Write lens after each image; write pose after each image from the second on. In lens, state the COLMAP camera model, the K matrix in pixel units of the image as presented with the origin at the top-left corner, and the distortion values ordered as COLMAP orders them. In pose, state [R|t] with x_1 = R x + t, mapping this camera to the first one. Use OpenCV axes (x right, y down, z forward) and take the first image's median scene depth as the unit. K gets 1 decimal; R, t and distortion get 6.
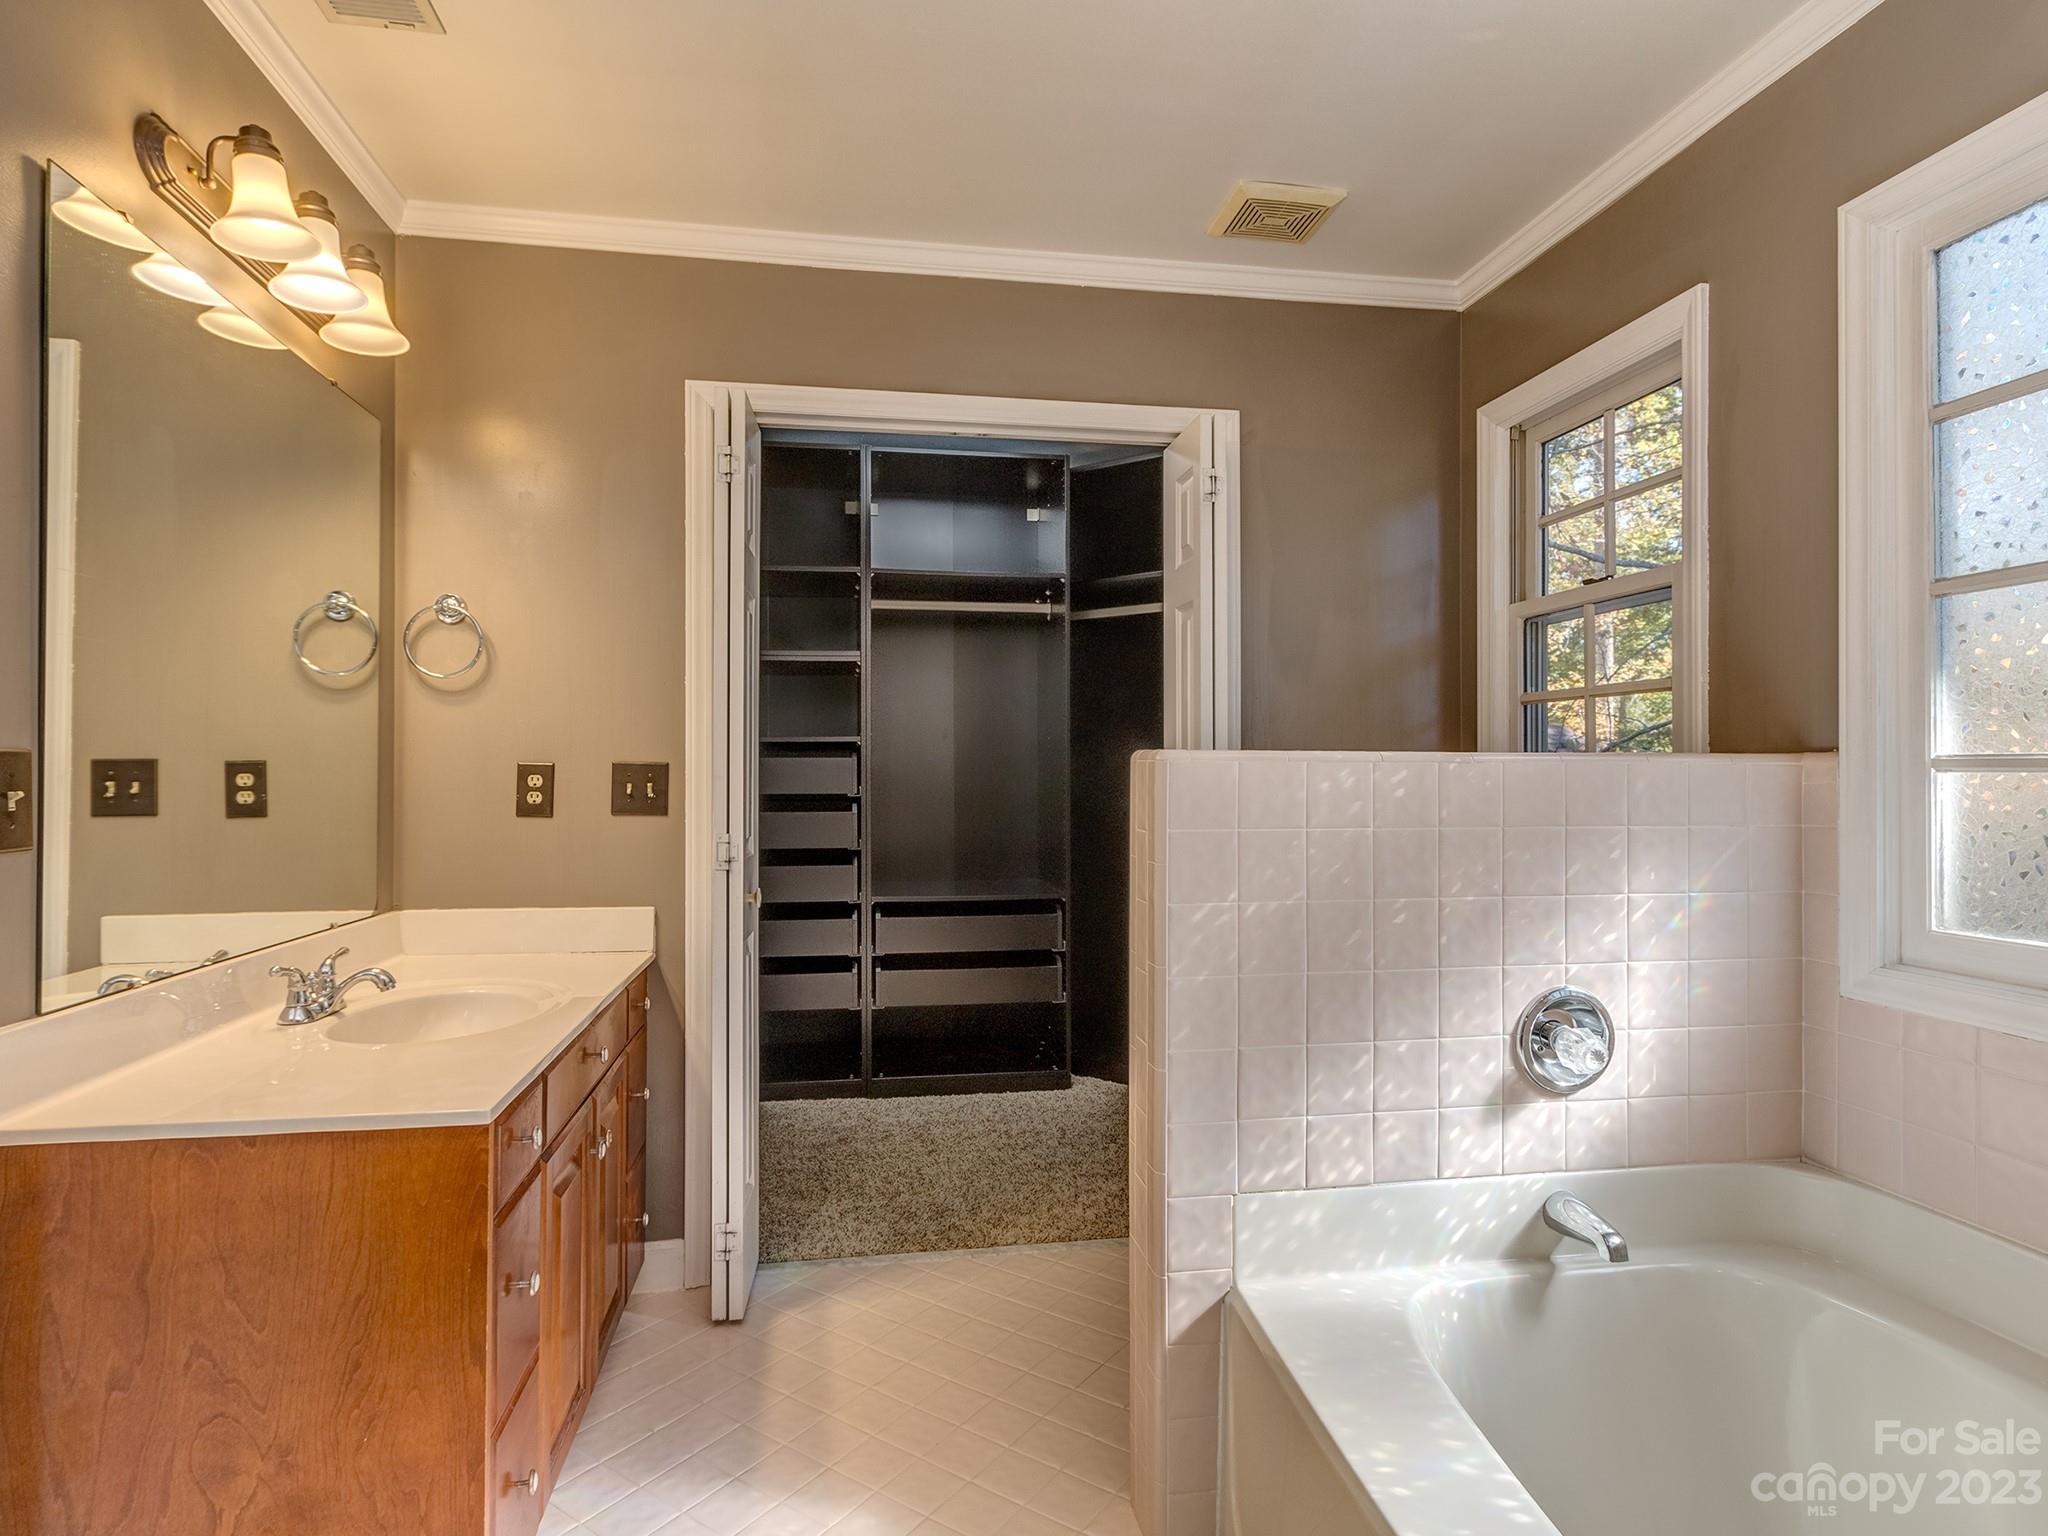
lens RADIAL K [[1090.8, 0, 1019.3], [0, 1090.8, 770.7], [0, 0, 1]] dist [-0.000095, -0.000135]
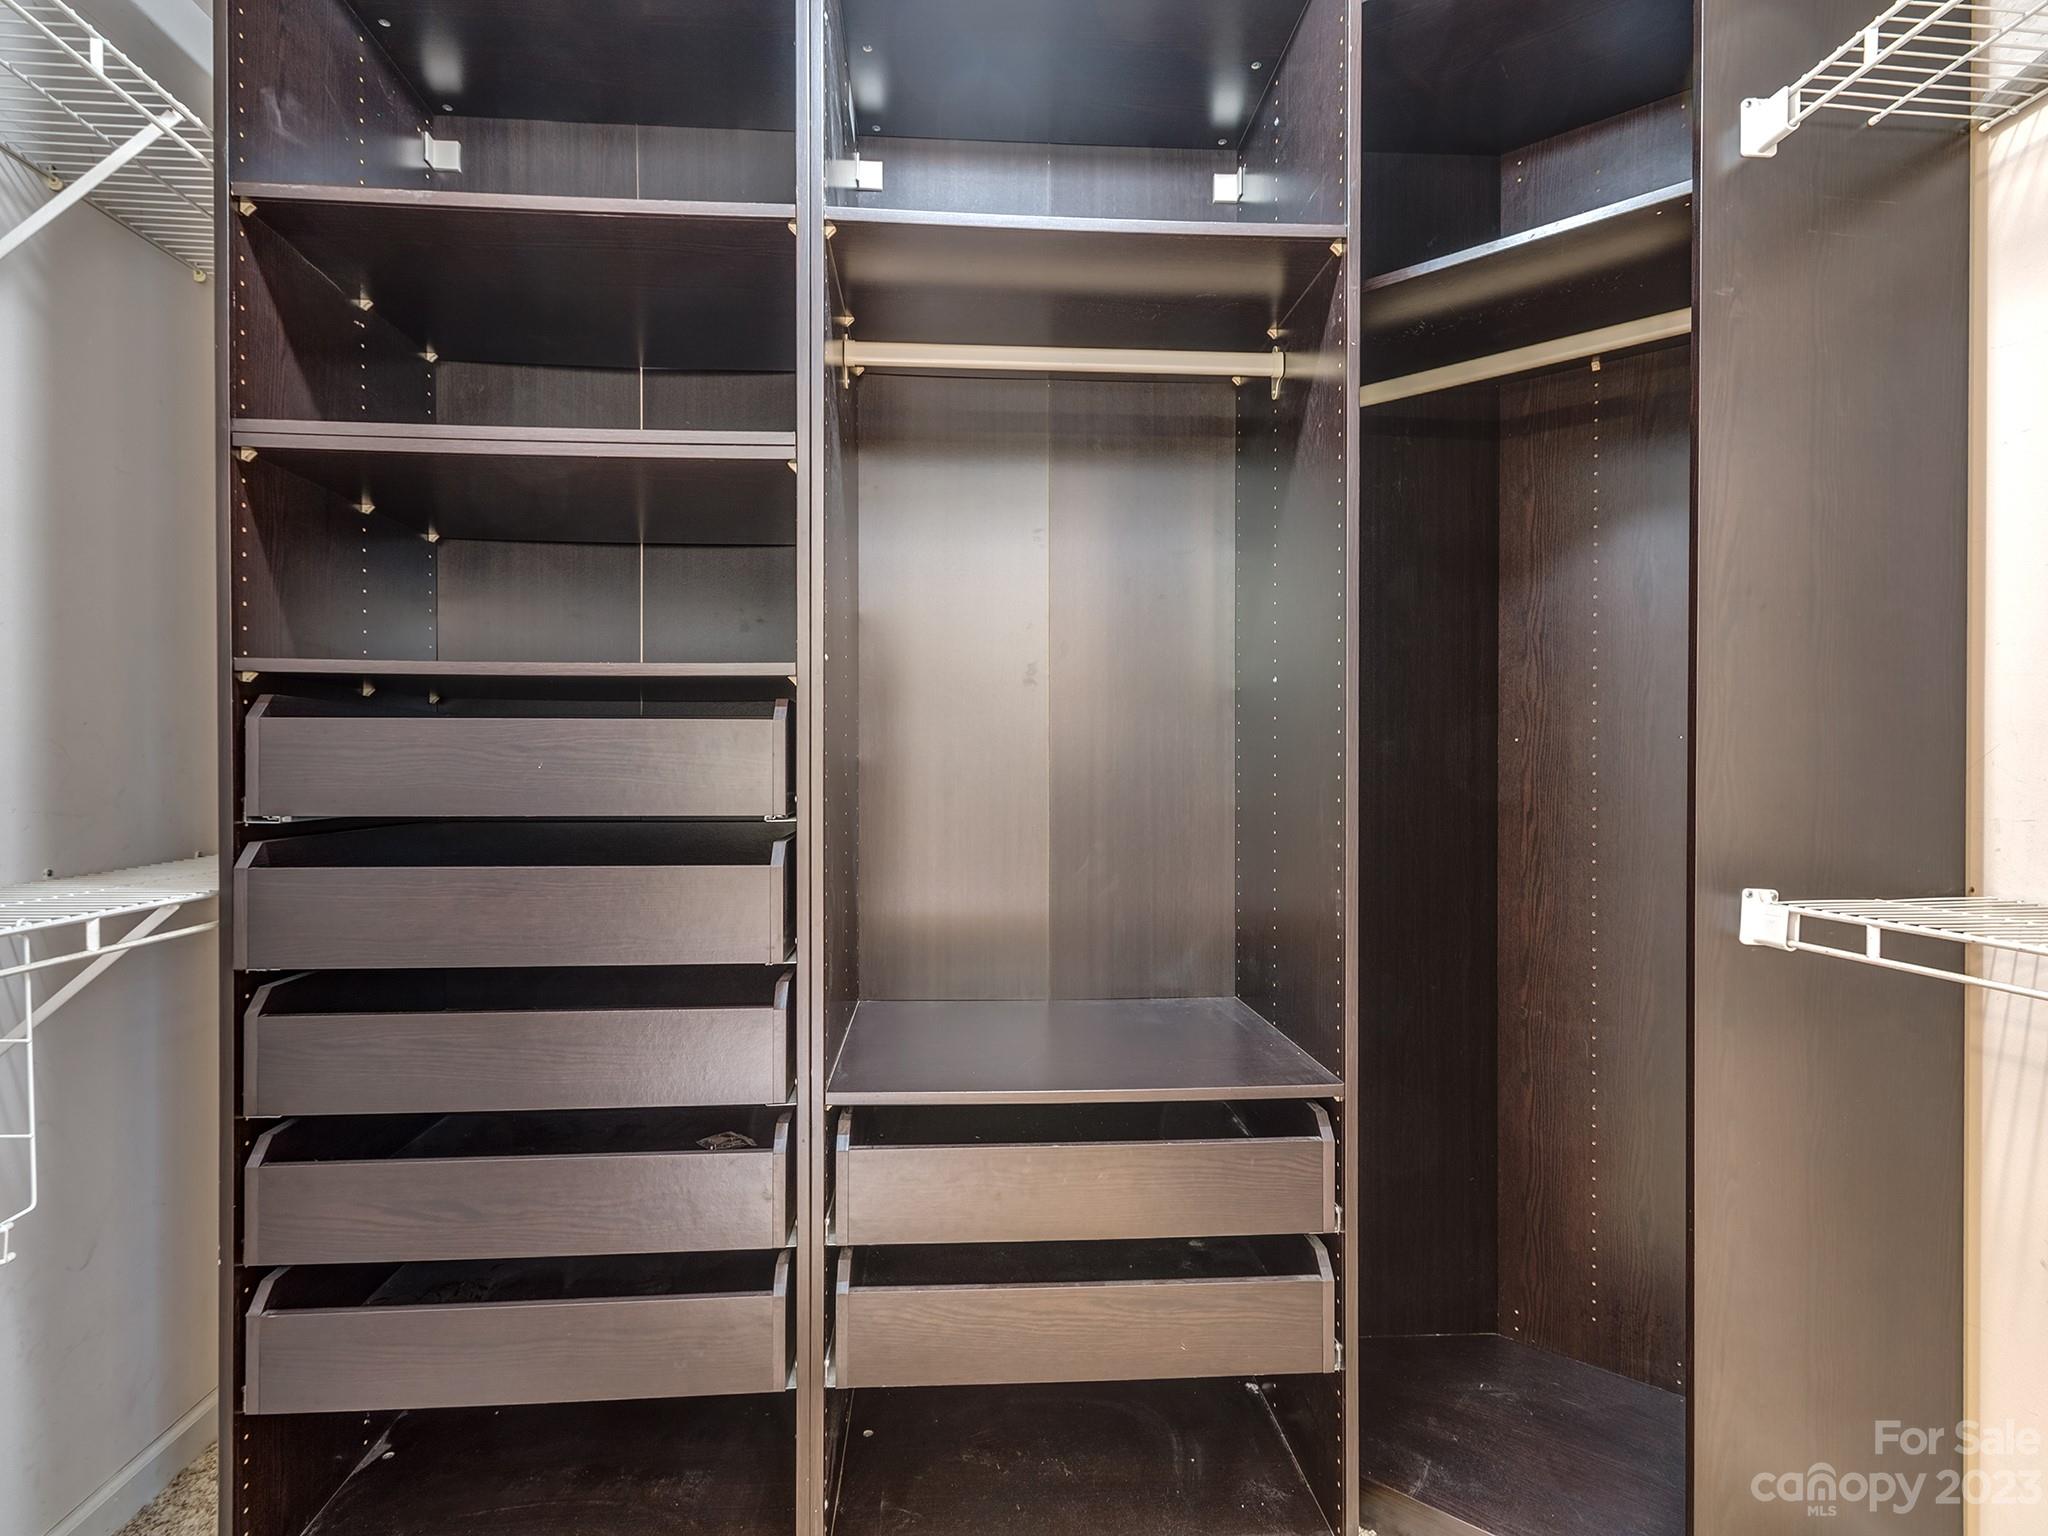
lens RADIAL K [[1090.8, 0, 1019.3], [0, 1090.8, 770.7], [0, 0, 1]] dist [-0.000095, -0.000135]
pose [[0.995655, 0.005158, -0.092980, -0.035097], [-0.004518, 0.999965, 0.007092, 0.003025], [0.093013, -0.006641, 0.995643, 0.633702]]
